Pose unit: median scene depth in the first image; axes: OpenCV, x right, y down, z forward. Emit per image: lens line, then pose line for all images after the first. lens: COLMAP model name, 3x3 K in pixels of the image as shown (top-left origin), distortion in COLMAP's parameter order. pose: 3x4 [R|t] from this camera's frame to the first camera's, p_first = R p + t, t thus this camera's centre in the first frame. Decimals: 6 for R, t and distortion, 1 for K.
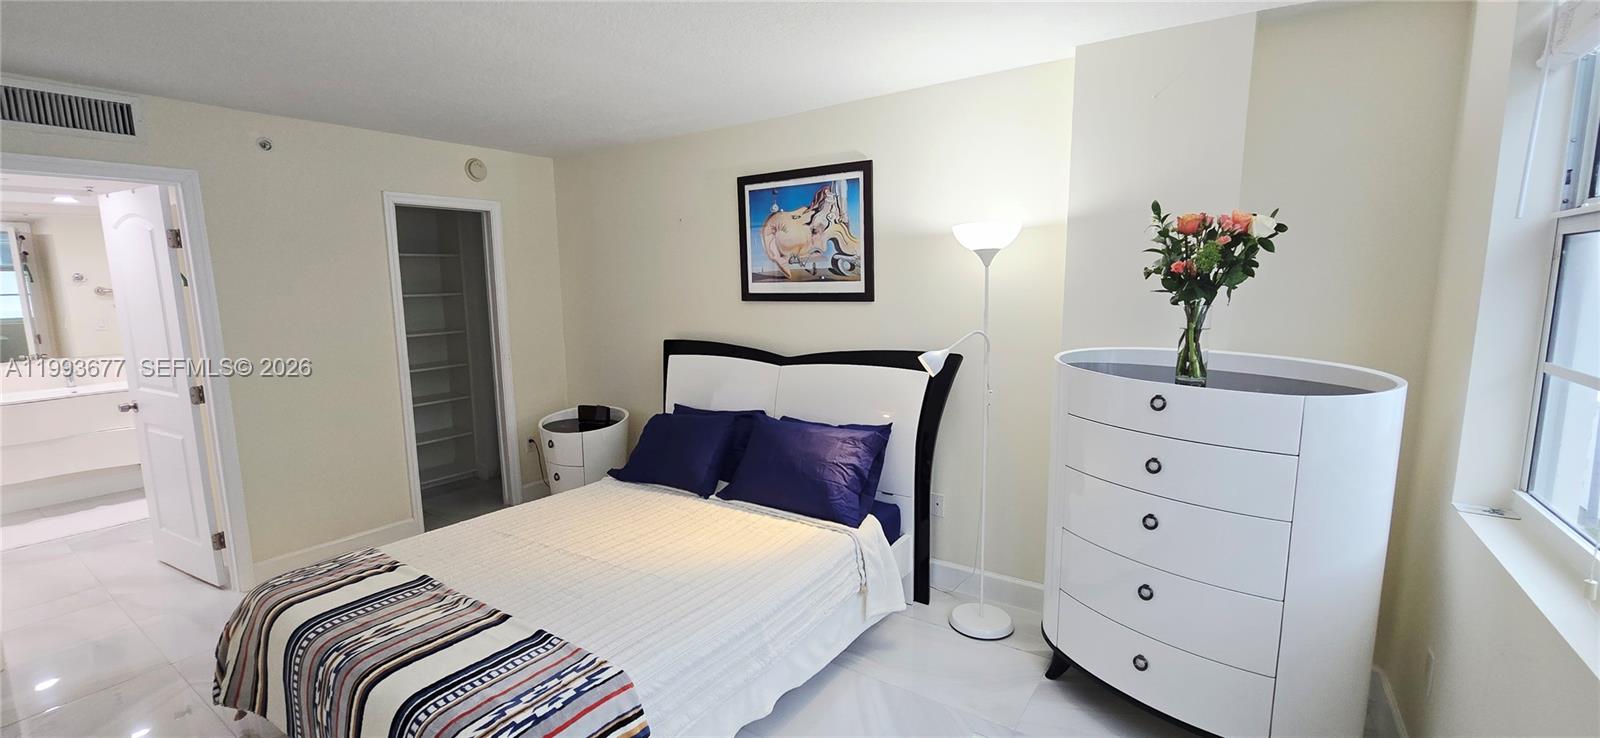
lens RADIAL K [[659.5, 0, 793.5], [0, 659.5, 370.1], [0, 0, 1]] dist [-0.003616, -0.000419]
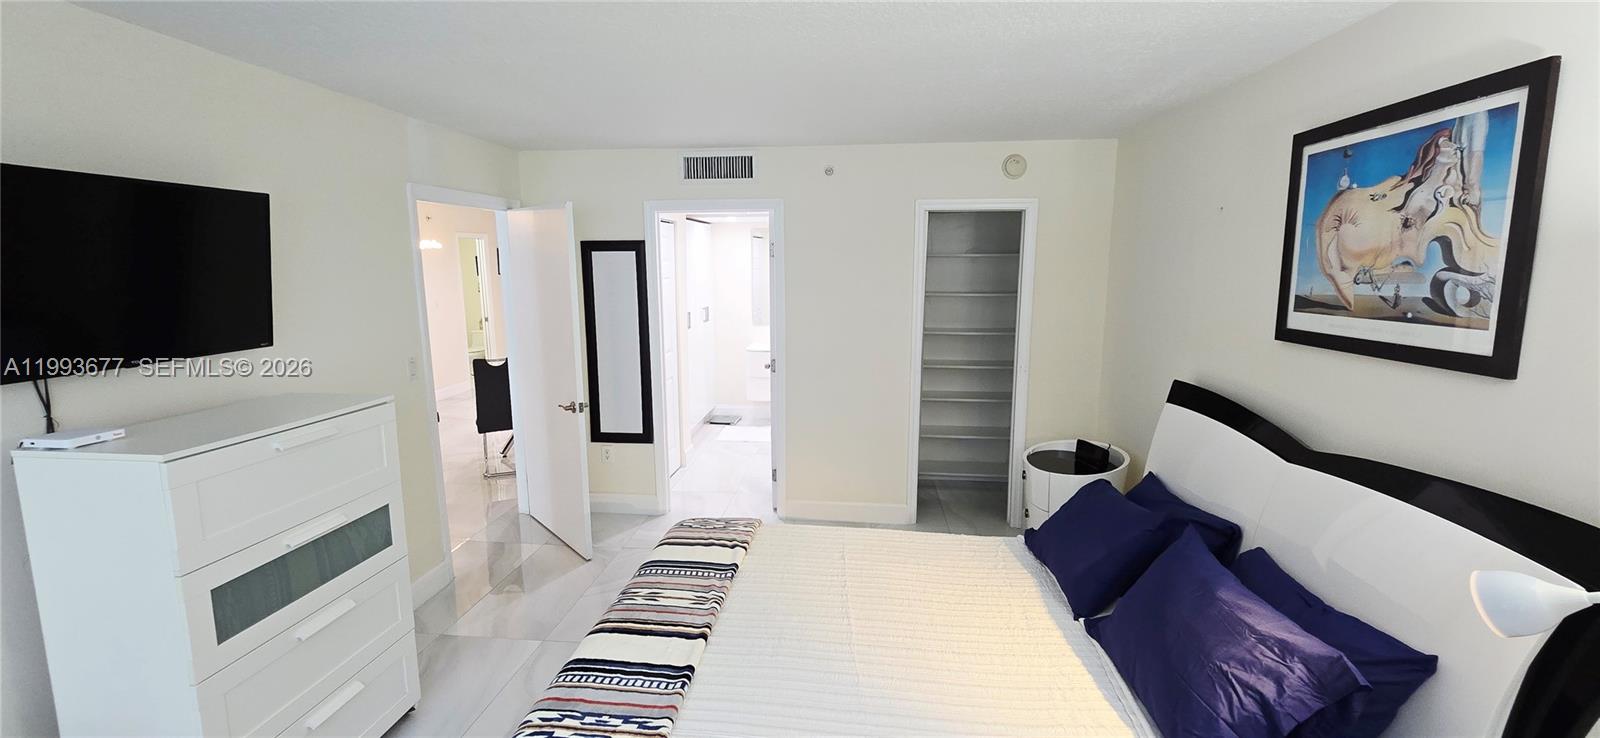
lens RADIAL K [[659.5, 0, 793.5], [0, 659.5, 370.1], [0, 0, 1]] dist [-0.003616, -0.000419]
pose [[0.475068, 0.152156, -0.866694, 0.266217], [-0.126994, 0.986481, 0.103576, -0.091775], [0.870737, 0.060859, 0.487968, 0.348668]]
